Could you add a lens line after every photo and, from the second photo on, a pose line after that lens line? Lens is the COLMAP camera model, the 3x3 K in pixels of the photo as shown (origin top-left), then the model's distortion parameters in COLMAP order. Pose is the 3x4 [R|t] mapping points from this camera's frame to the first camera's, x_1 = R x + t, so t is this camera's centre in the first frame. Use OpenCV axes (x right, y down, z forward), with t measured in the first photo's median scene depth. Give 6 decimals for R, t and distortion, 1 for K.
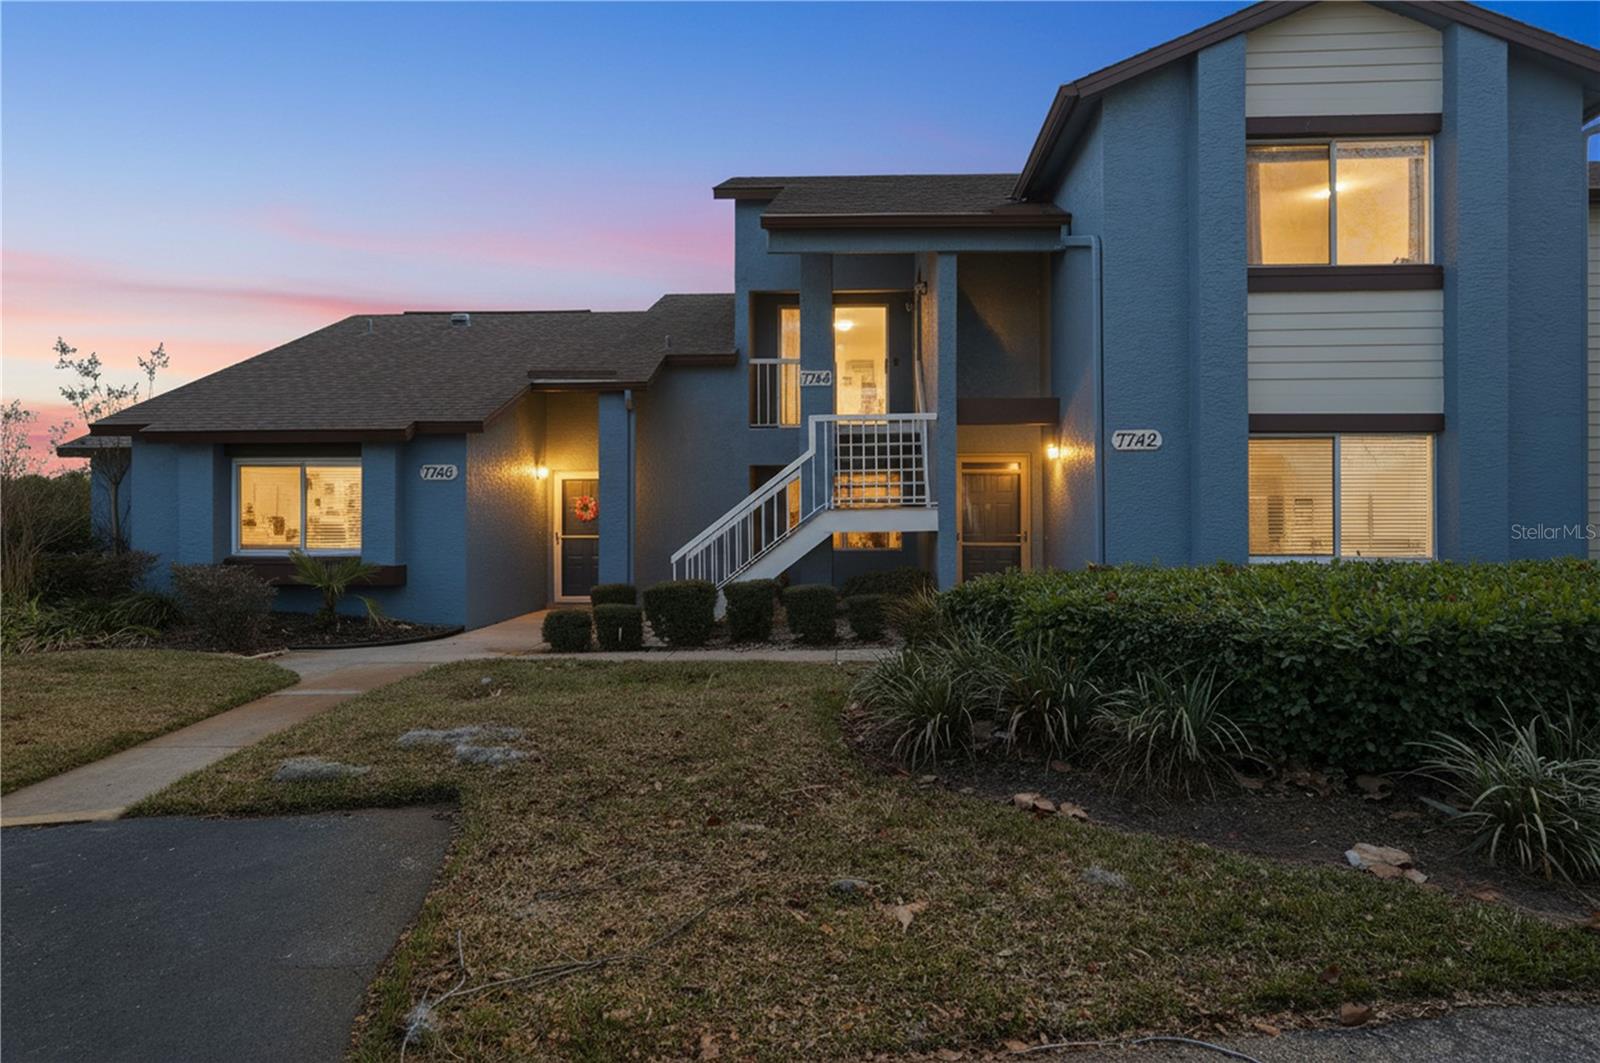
lens RADIAL K [[1021.9, 0, 797.4], [0, 1021.9, 529.1], [0, 0, 1]] dist [0.008107, 0.007243]
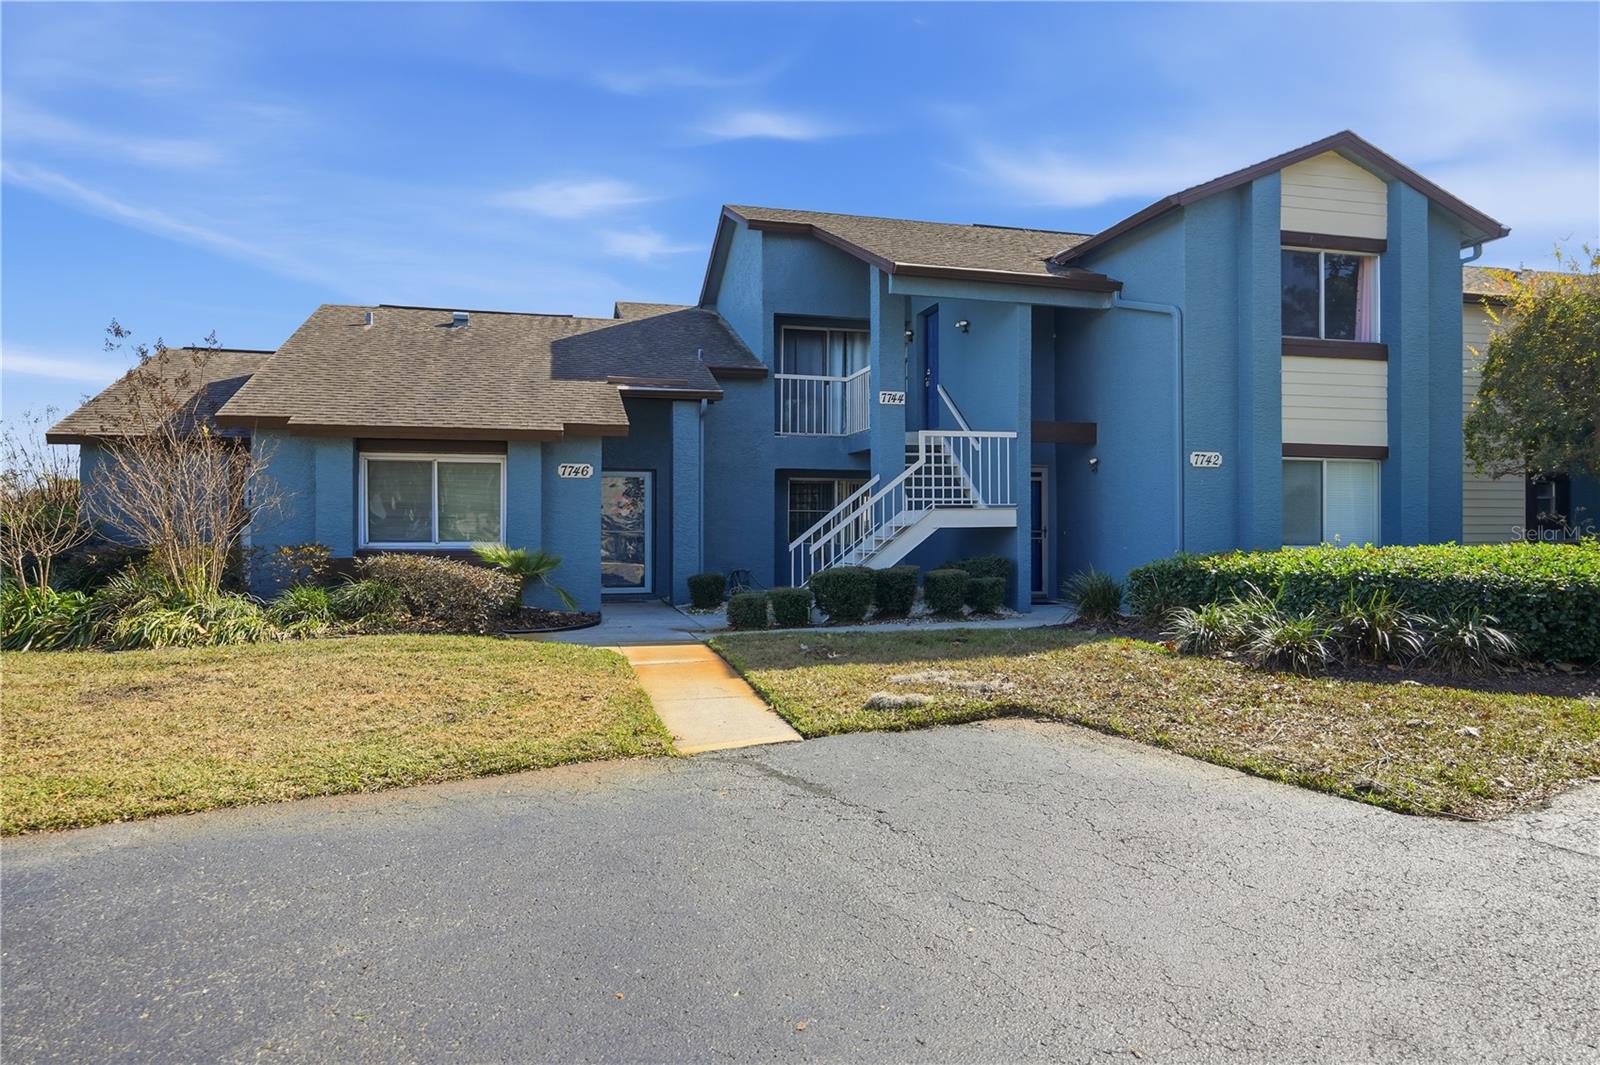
lens RADIAL K [[1021.9, 0, 804.6], [0, 1021.9, 533.9], [0, 0, 1]] dist [0.008107, 0.007243]
pose [[0.952475, 0.001454, 0.304614, -0.582227], [-0.002749, 0.999989, 0.003821, 0.008176], [-0.304605, -0.004477, 0.952468, -0.130626]]
